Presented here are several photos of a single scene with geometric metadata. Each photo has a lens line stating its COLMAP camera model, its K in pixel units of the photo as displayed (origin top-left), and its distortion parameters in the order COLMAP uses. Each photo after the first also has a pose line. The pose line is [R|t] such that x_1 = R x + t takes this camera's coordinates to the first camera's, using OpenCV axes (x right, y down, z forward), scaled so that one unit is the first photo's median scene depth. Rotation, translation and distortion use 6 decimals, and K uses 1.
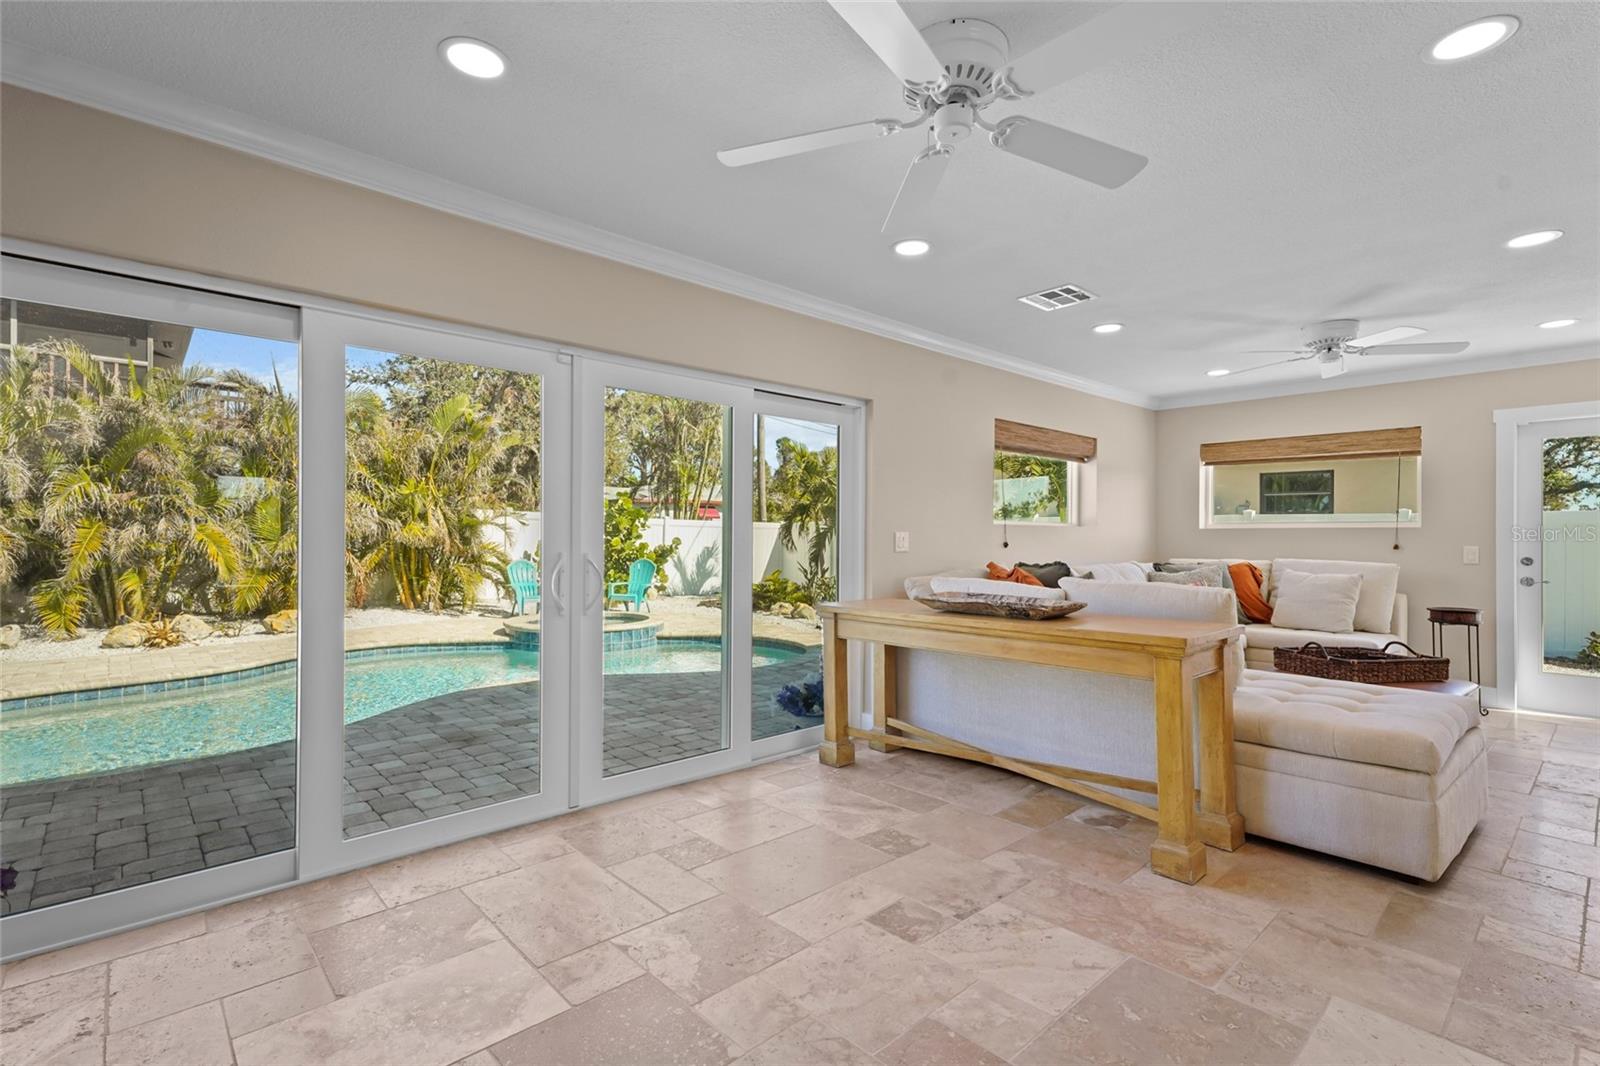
lens RADIAL K [[737.6, 0, 795.0], [0, 737.6, 542.4], [0, 0, 1]] dist [0.021182, -0.000001]
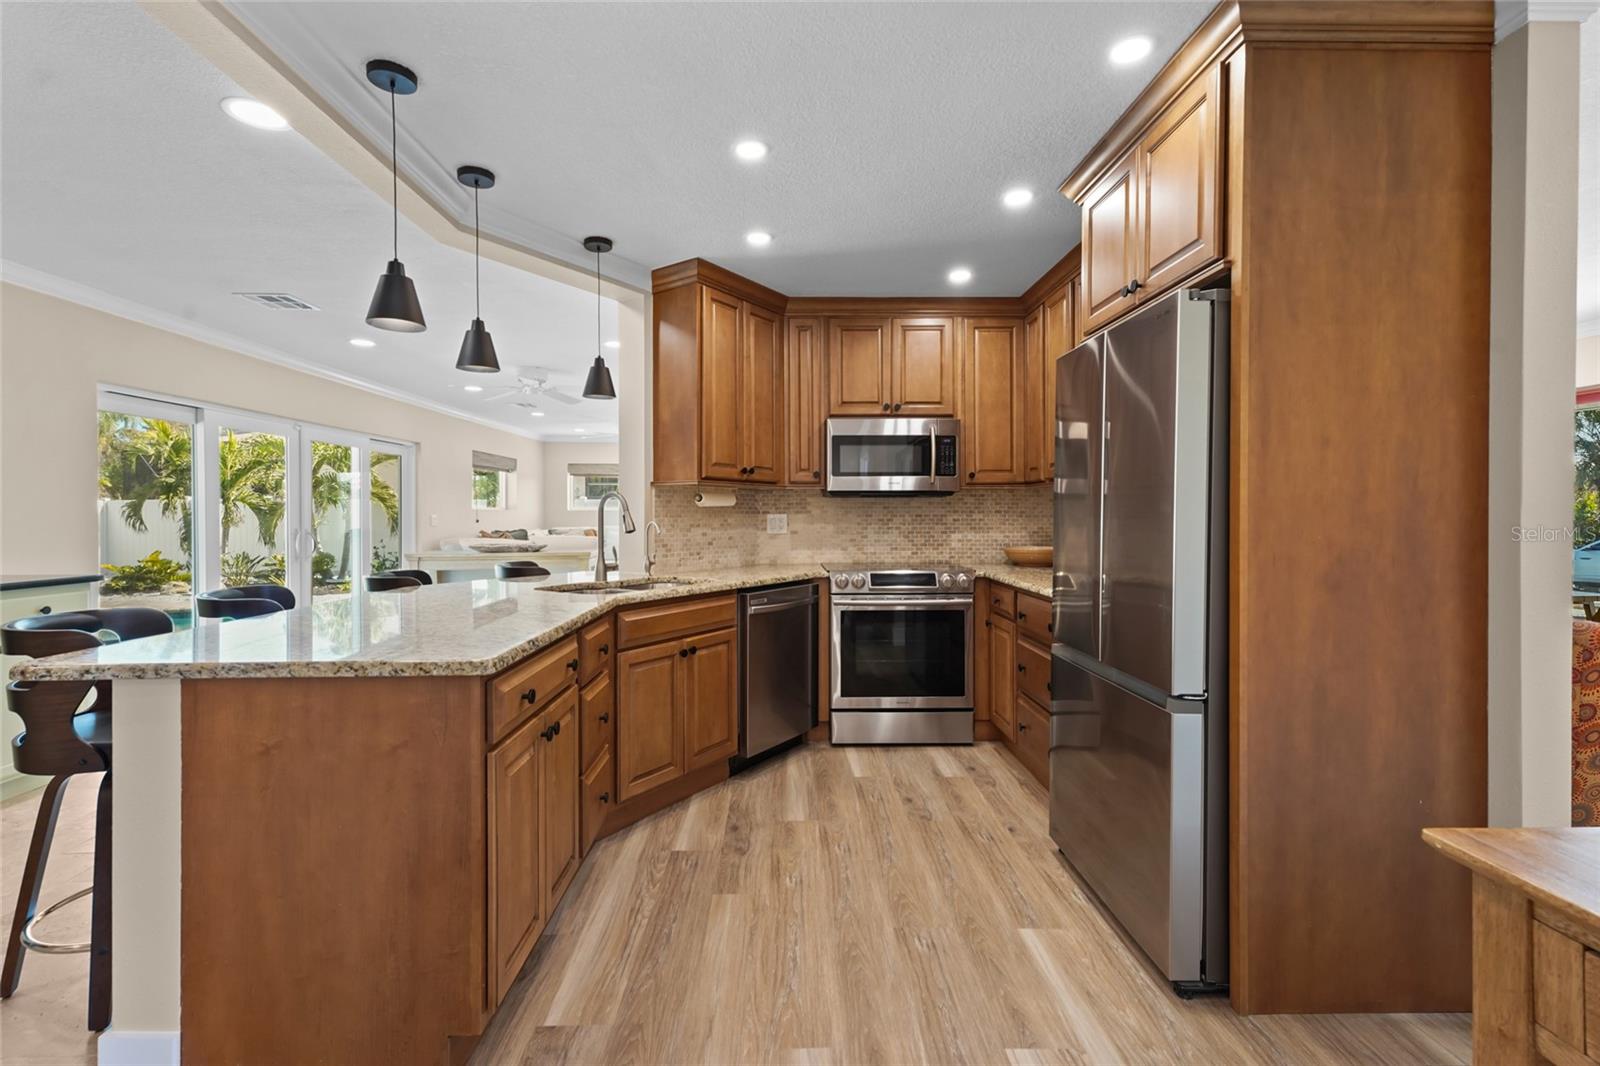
lens RADIAL K [[719.9, 0, 795.1], [0, 719.9, 515.9], [0, 0, 1]] dist [0.013071, 0.000236]
pose [[0.667459, -0.007837, 0.744605, -0.794271], [0.009853, 0.999950, 0.001692, -0.005478], [-0.744581, 0.006207, 0.667503, -1.163608]]
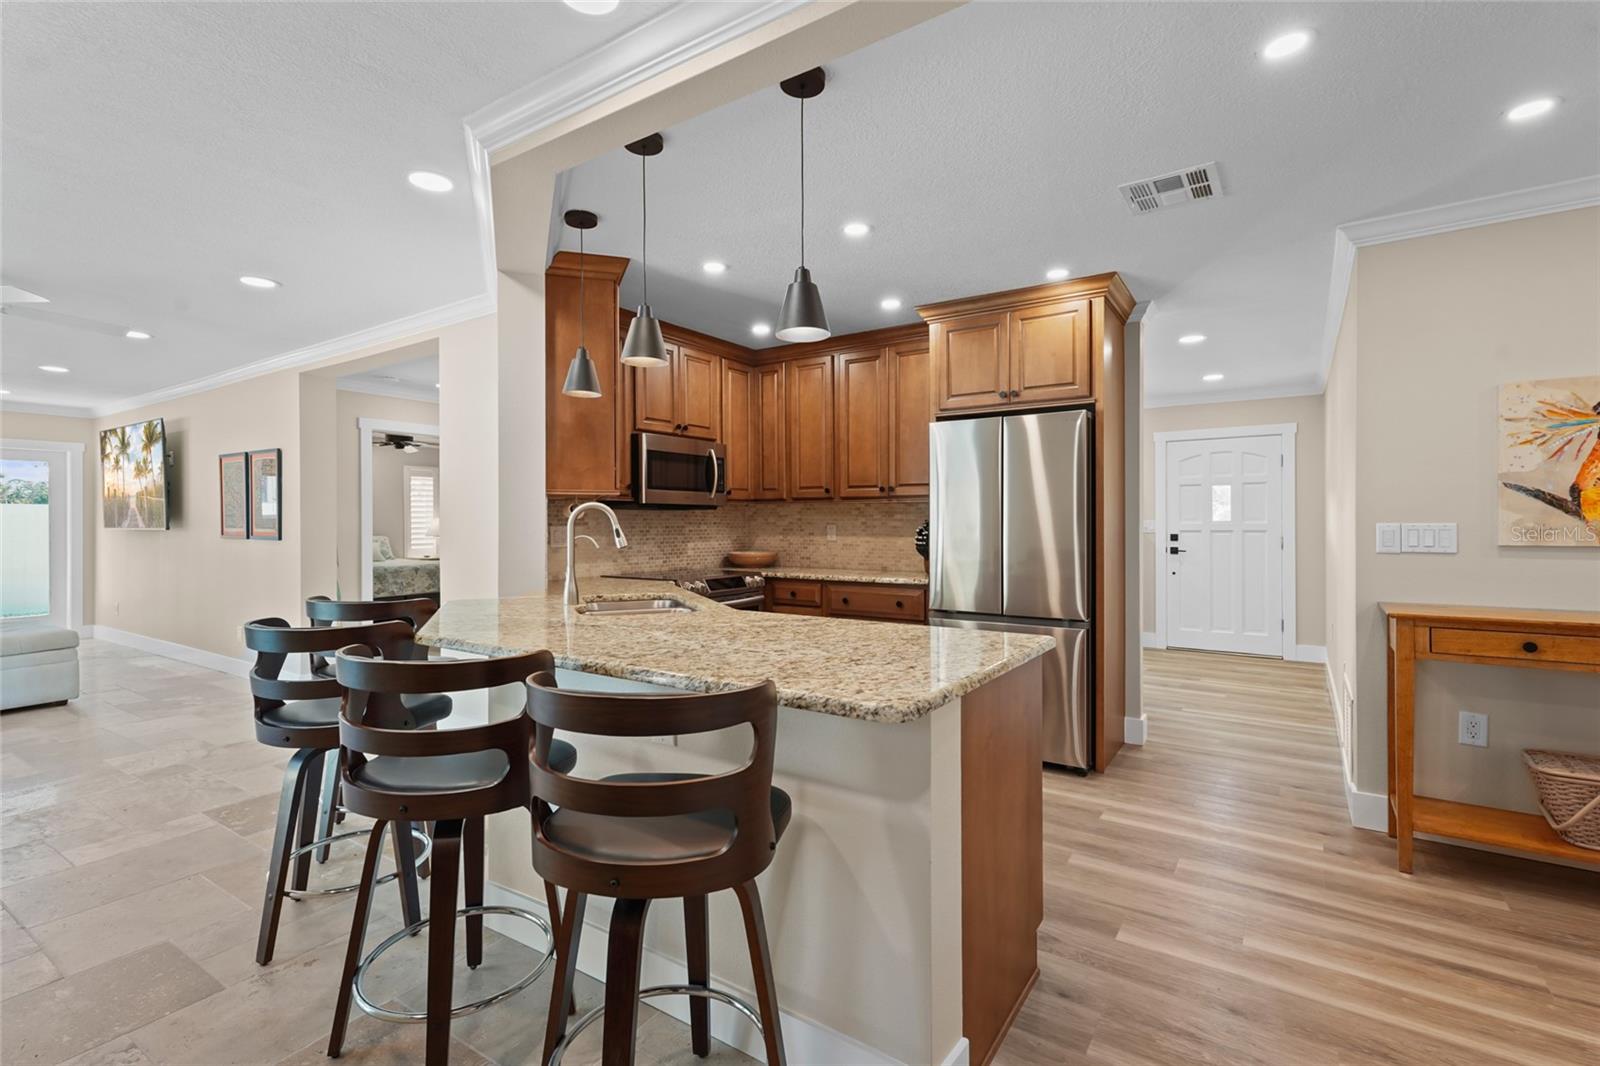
lens RADIAL K [[734.8, 0, 788.4], [0, 734.8, 521.4], [0, 0, 1]] dist [0.017888, -0.000166]
pose [[-0.211009, -0.000641, 0.977484, -1.166799], [0.009698, 0.999949, 0.002749, -0.015185], [-0.977436, 0.010060, -0.210992, -0.327515]]
